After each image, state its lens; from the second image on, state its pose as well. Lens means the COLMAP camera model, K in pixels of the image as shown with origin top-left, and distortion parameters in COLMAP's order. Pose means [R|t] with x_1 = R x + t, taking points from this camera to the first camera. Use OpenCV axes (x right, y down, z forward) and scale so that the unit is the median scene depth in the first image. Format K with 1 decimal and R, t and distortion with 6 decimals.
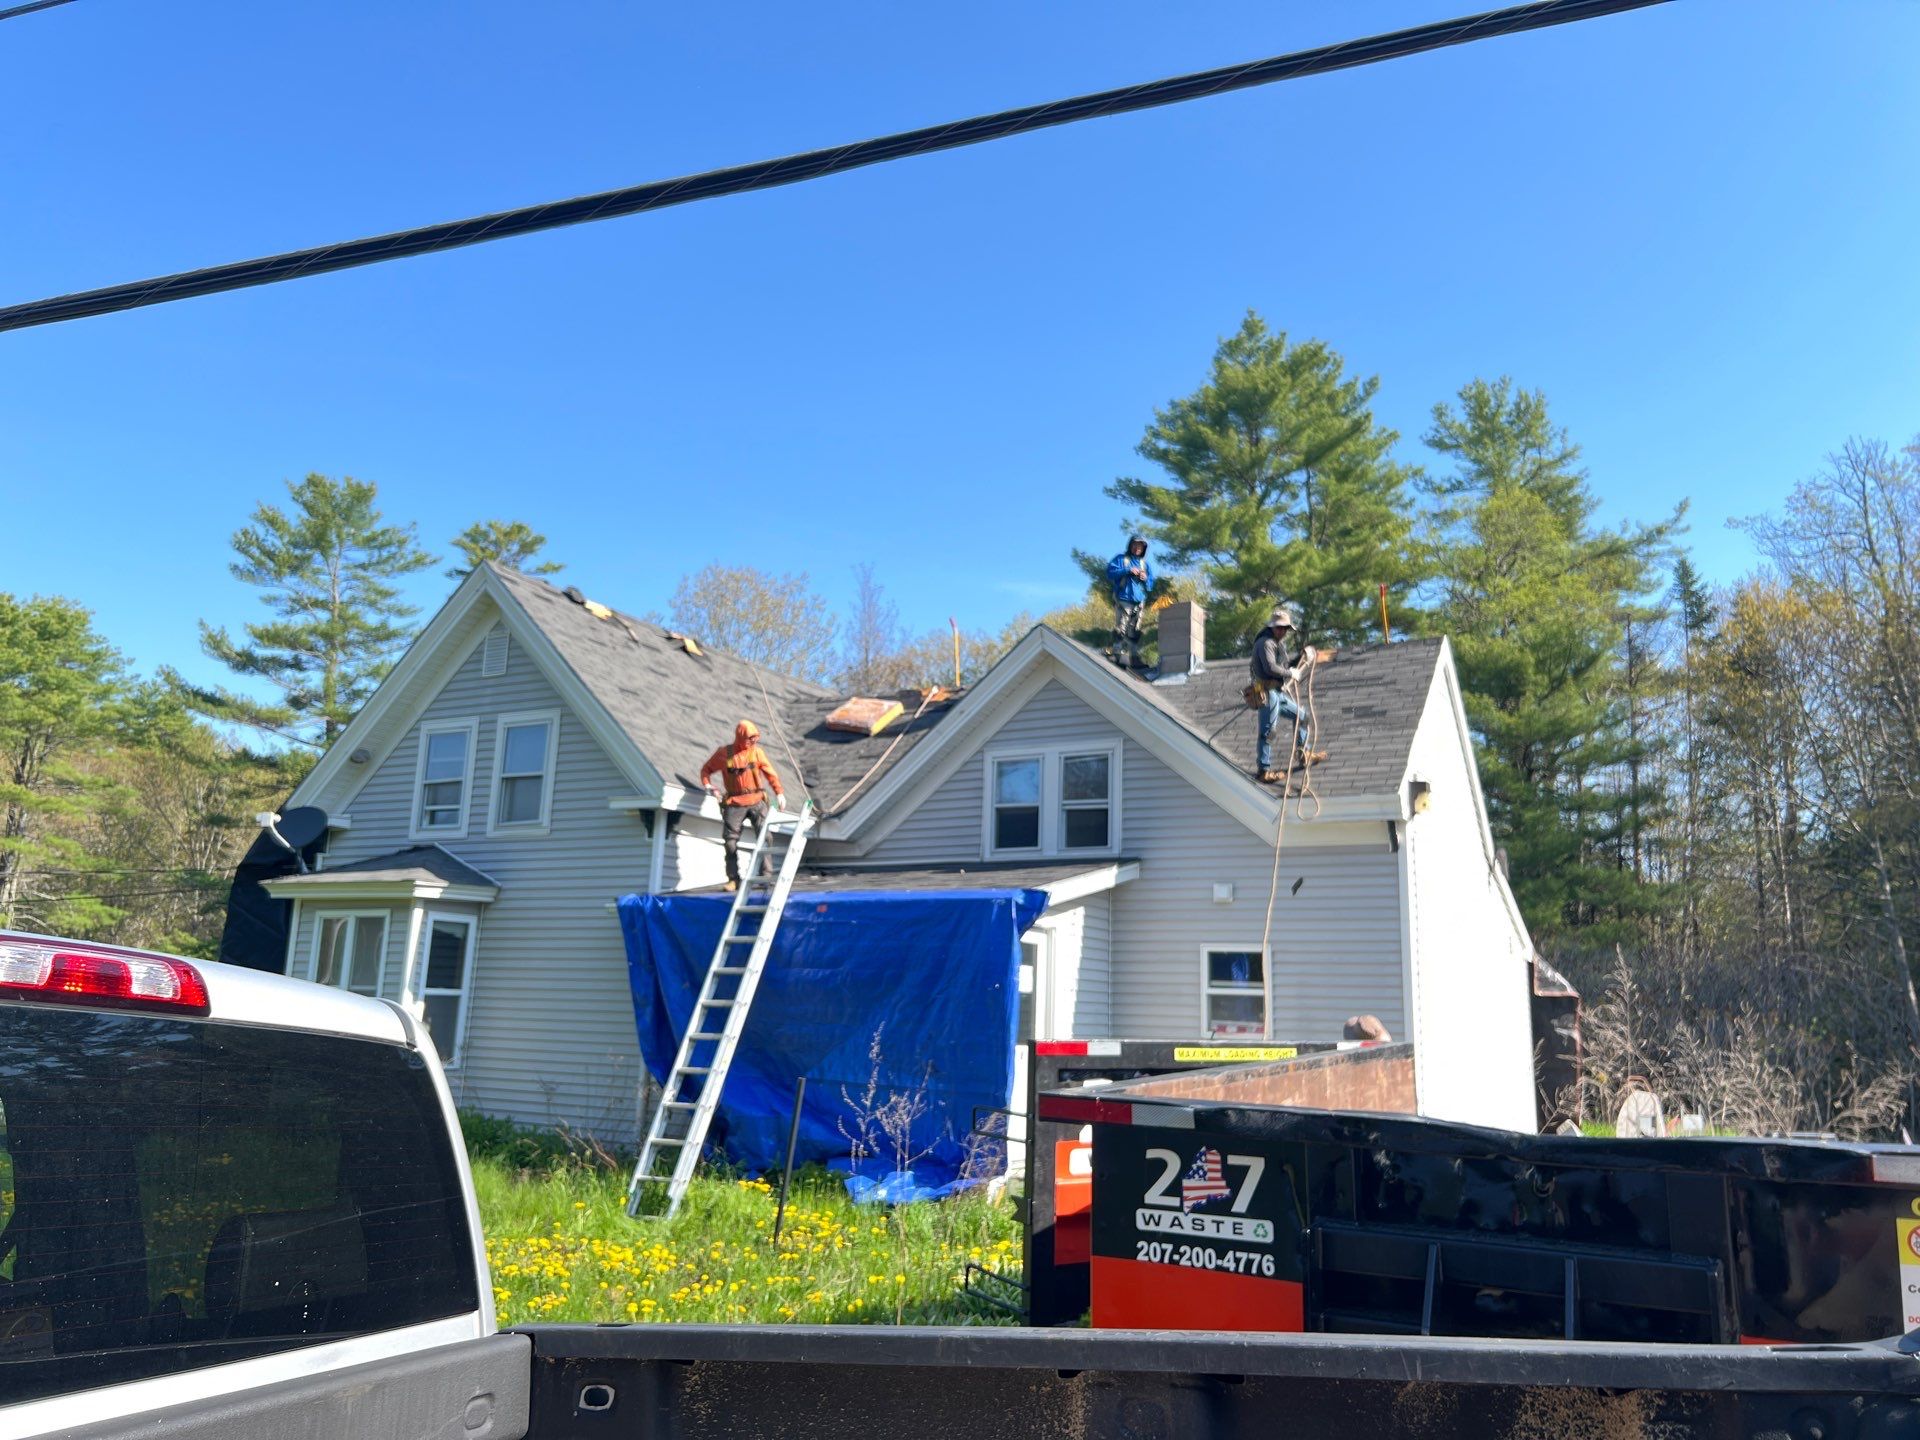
lens RADIAL K [[1437.2, 0, 970.2], [0, 1437.2, 698.4], [0, 0, 1]] dist [0.026981, -0.007270]
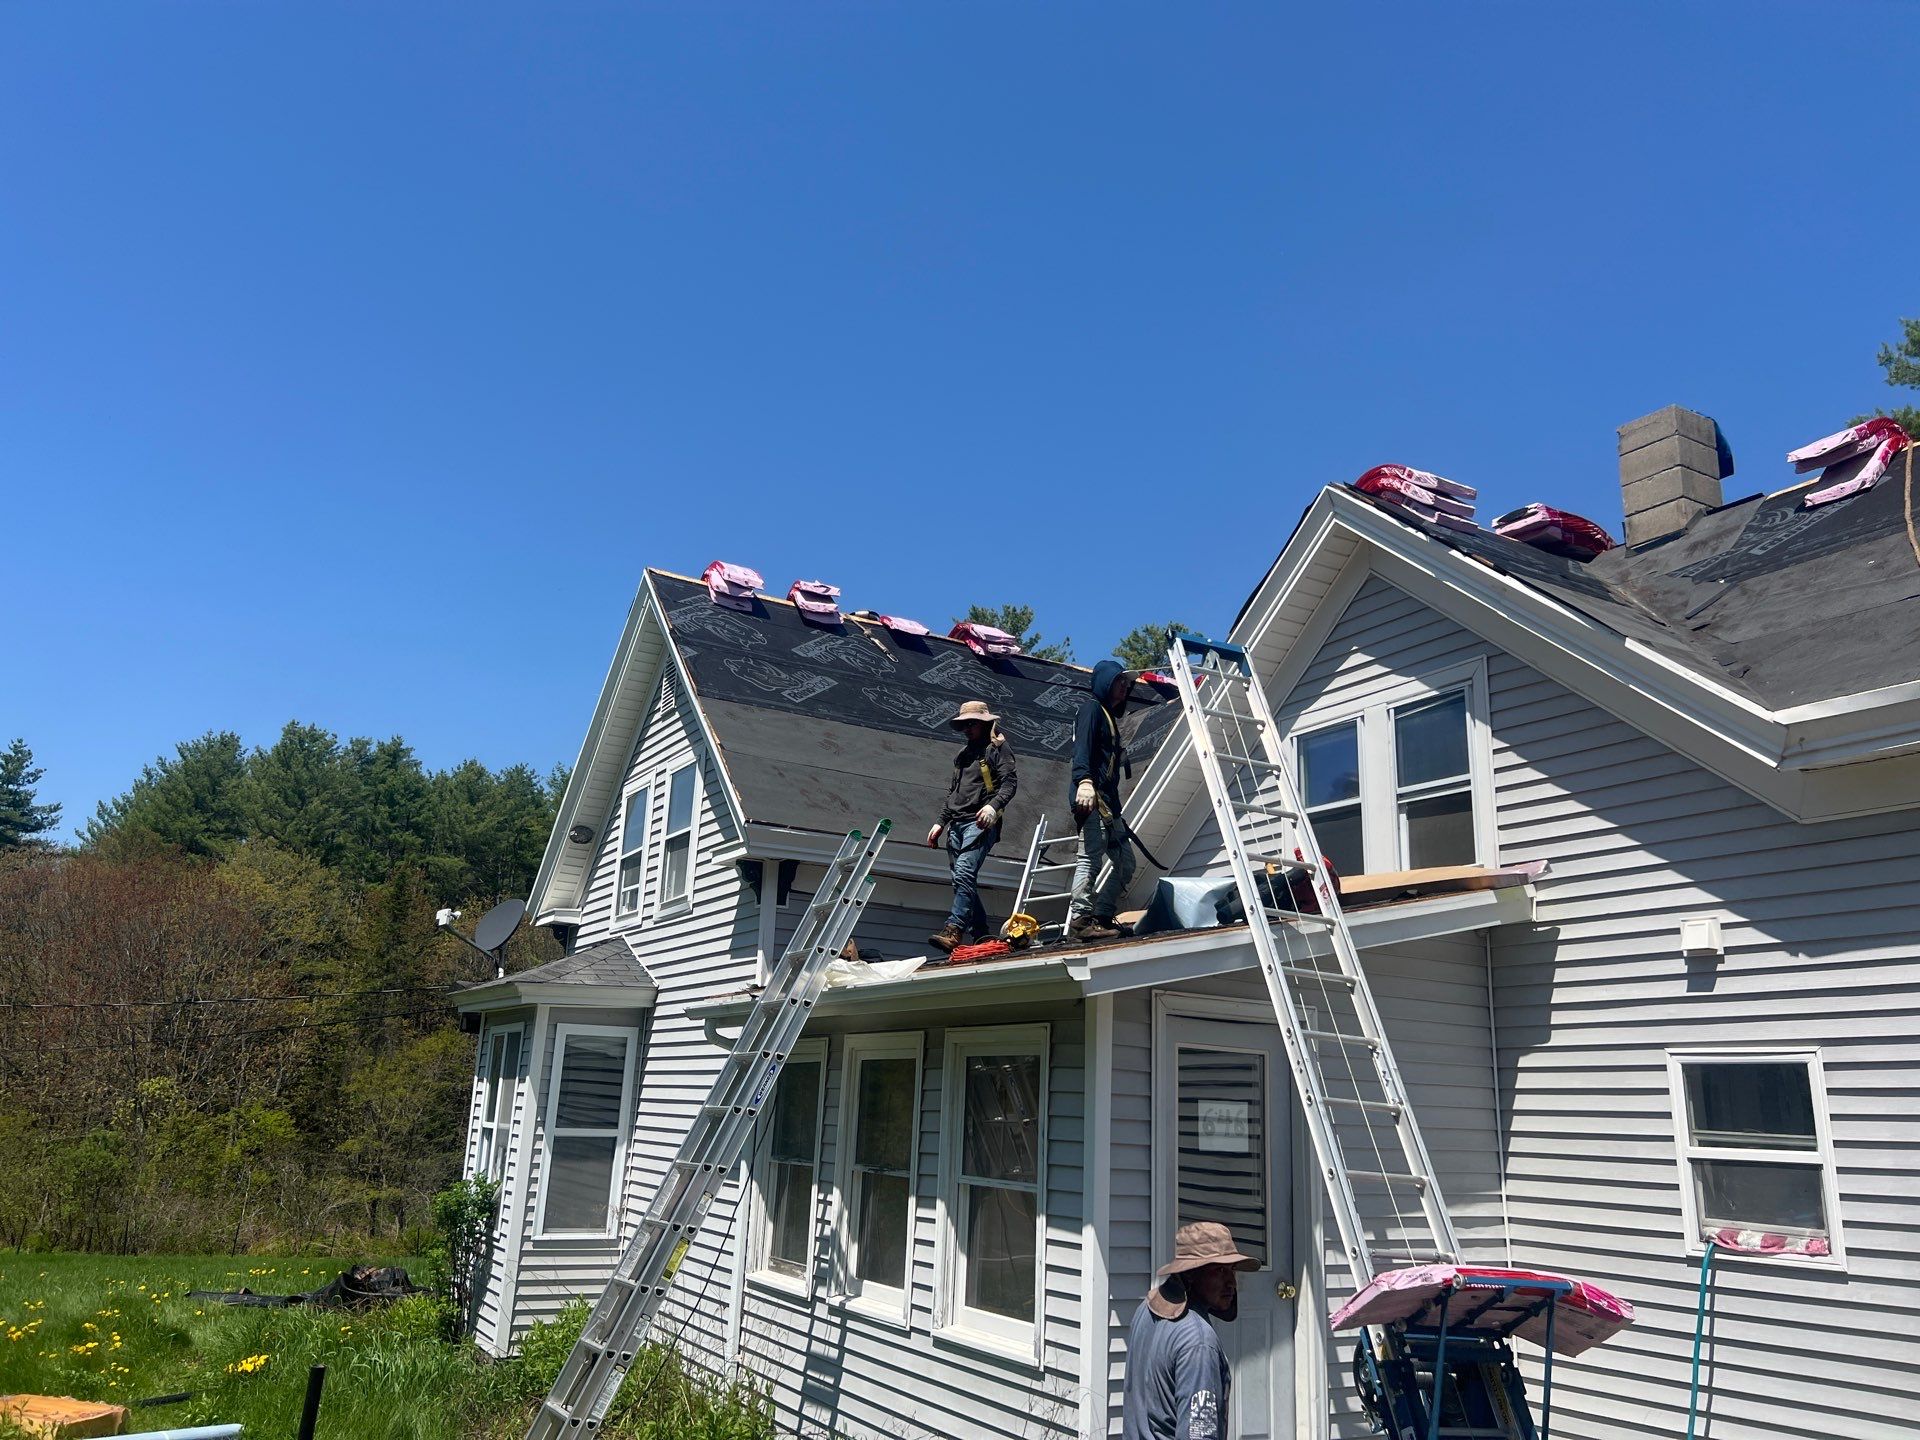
lens RADIAL K [[1427.7, 0, 960.0], [0, 1427.7, 720.0], [0, 0, 1]] dist [0.039405, -0.053175]
pose [[0.855716, -0.133814, -0.499845, 0.061759], [0.102660, 0.990685, -0.089467, 0.024236], [0.507160, 0.025244, 0.861482, 0.139715]]
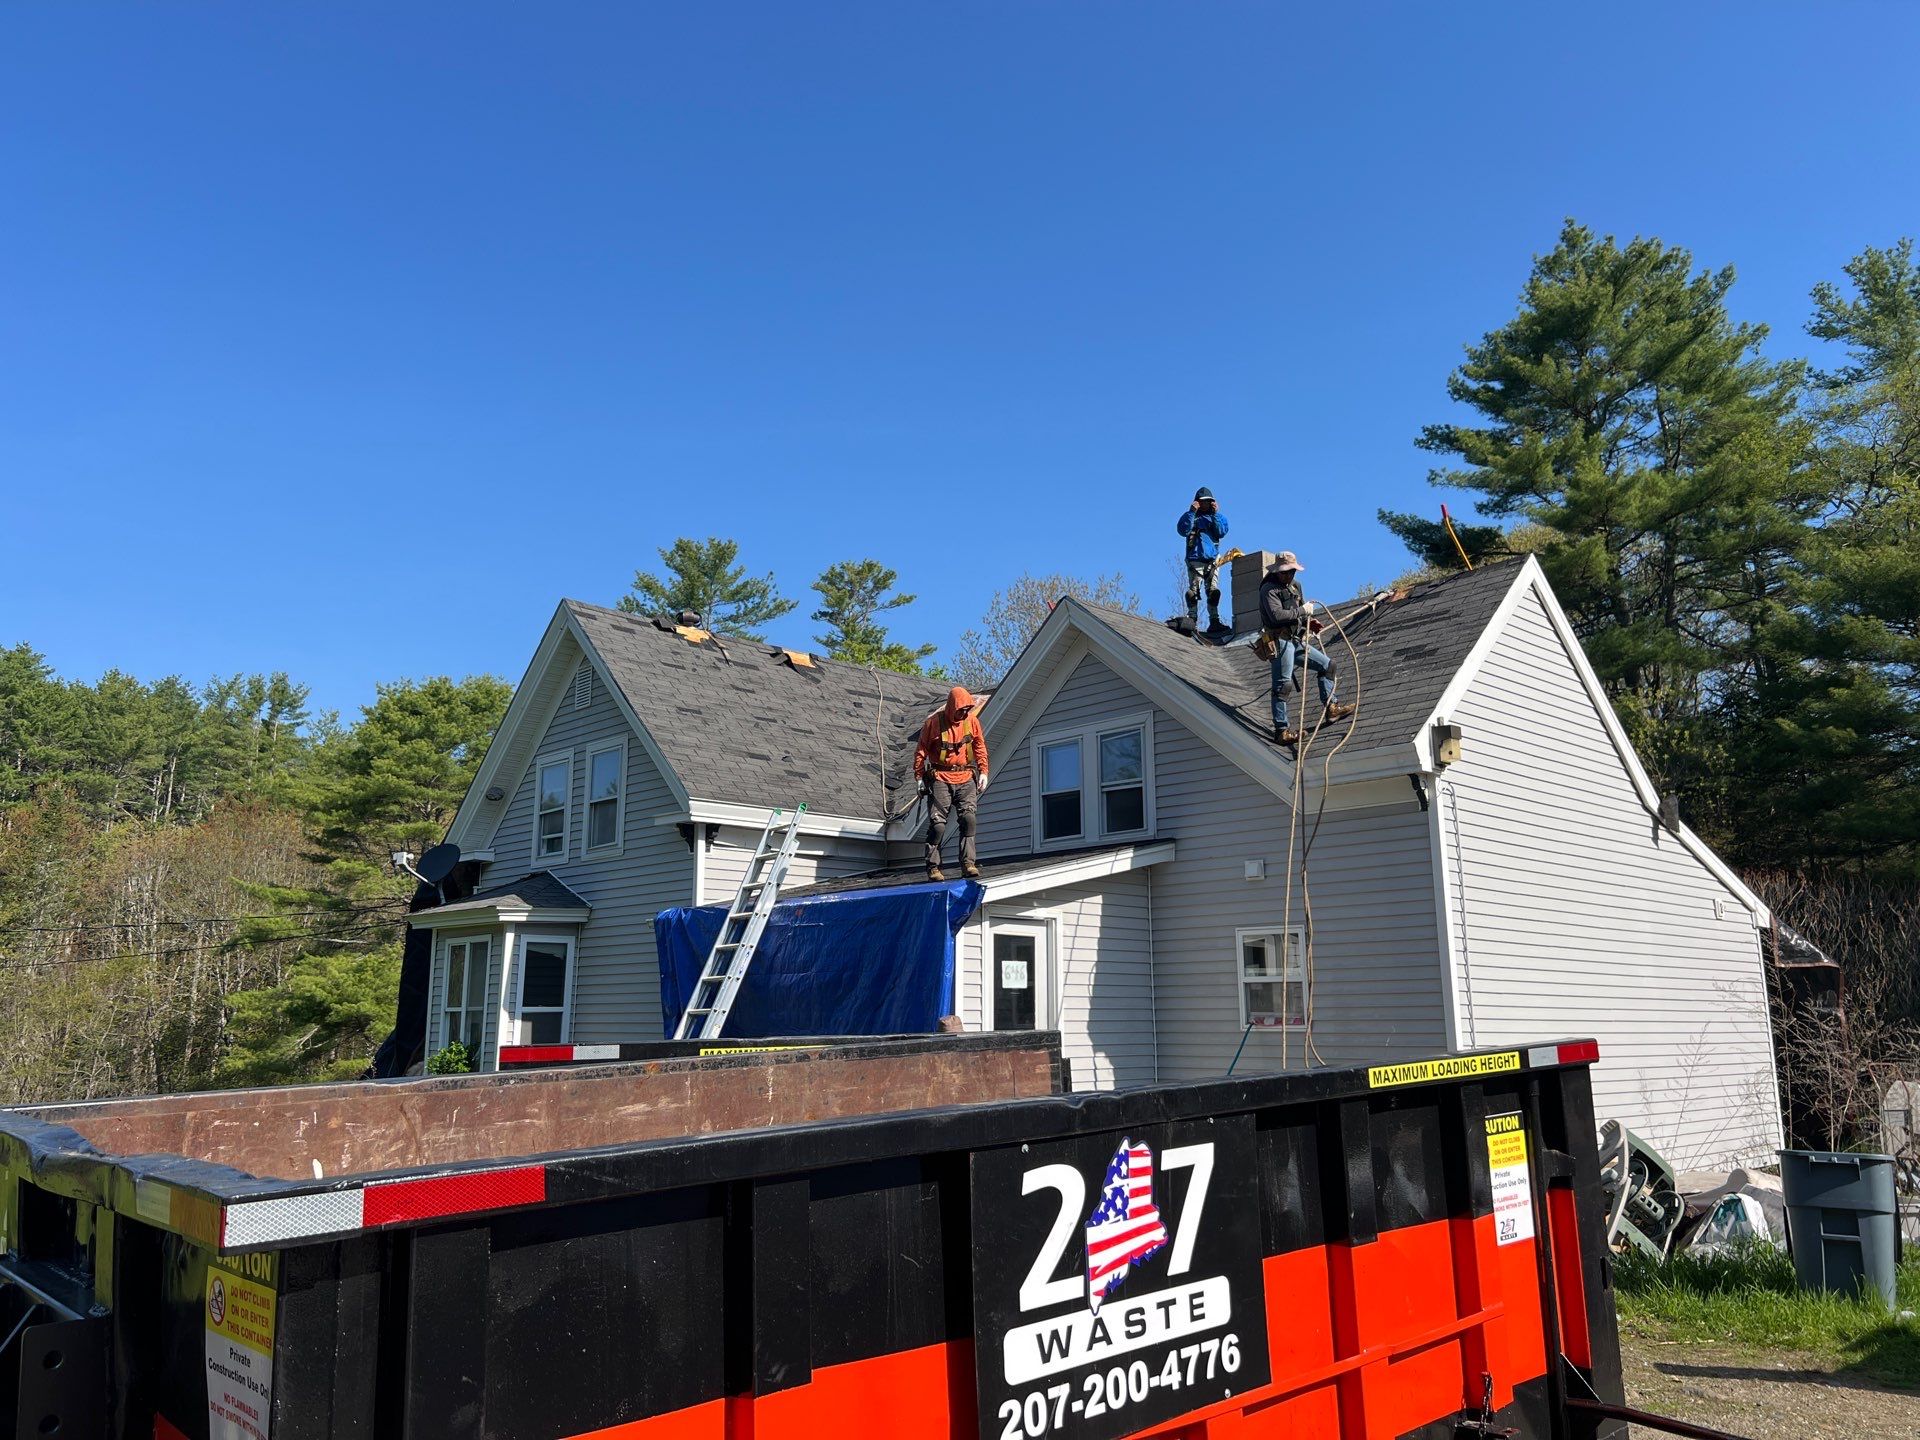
lens RADIAL K [[1427.7, 0, 960.0], [0, 1427.7, 720.0], [0, 0, 1]] dist [0.039405, -0.053175]
pose [[0.950030, -0.094705, -0.297445, 0.080363], [0.098102, 0.995170, -0.003522, 0.007851], [0.296342, -0.025834, 0.954733, 0.027647]]
